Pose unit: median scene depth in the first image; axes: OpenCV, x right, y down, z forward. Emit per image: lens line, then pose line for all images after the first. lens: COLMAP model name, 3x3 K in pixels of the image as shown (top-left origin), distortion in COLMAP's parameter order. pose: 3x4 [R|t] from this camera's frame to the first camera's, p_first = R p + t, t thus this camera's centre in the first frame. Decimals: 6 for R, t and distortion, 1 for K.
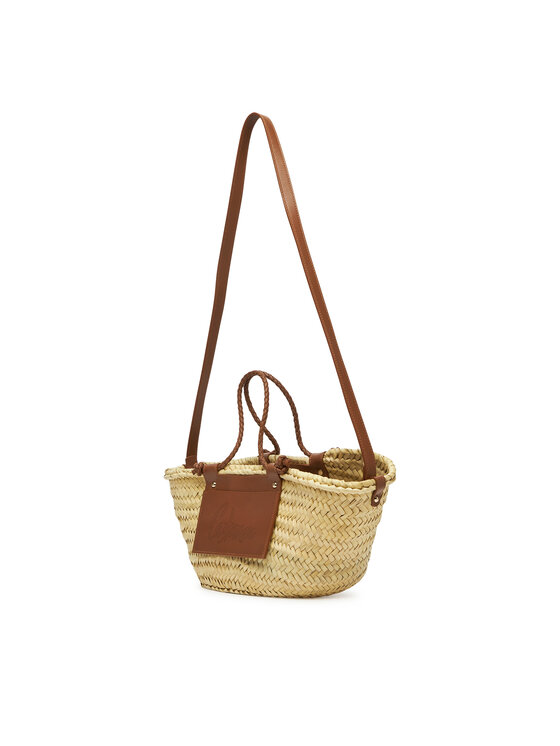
lens RADIAL K [[2105.7, 0, 280.0], [0, 2105.7, 373.0], [0, 0, 1]] dist [-1.411196, 35.880932]
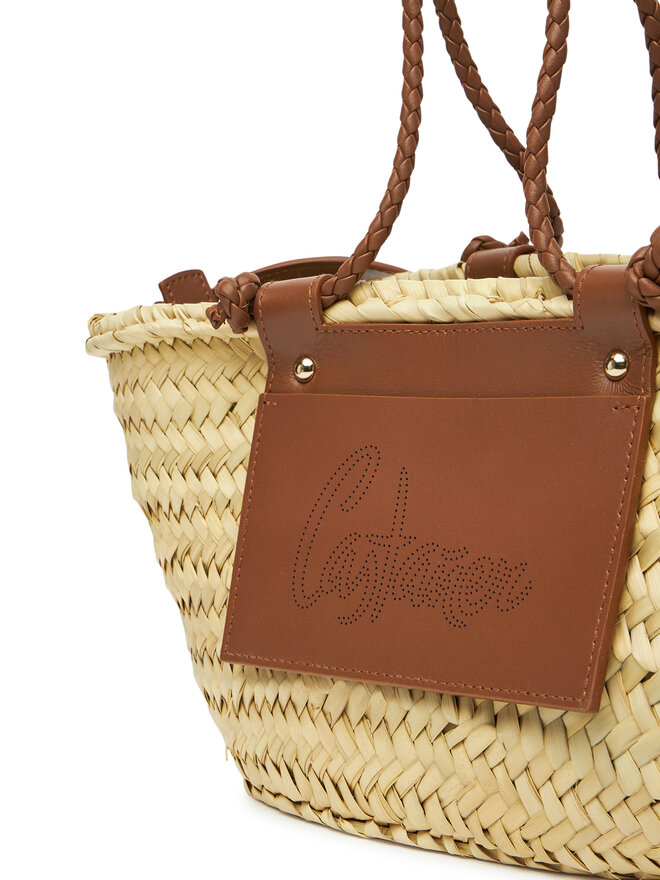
lens RADIAL K [[2484.0, 0, 330.0], [0, 2484.0, 440.0], [0, 0, 1]] dist [-1.411196, 35.880932]
pose [[0.996024, -0.007981, 0.088726, -0.053823], [0.001916, 0.997667, 0.068236, 0.042693], [-0.089064, -0.067794, 0.993716, 0.727310]]
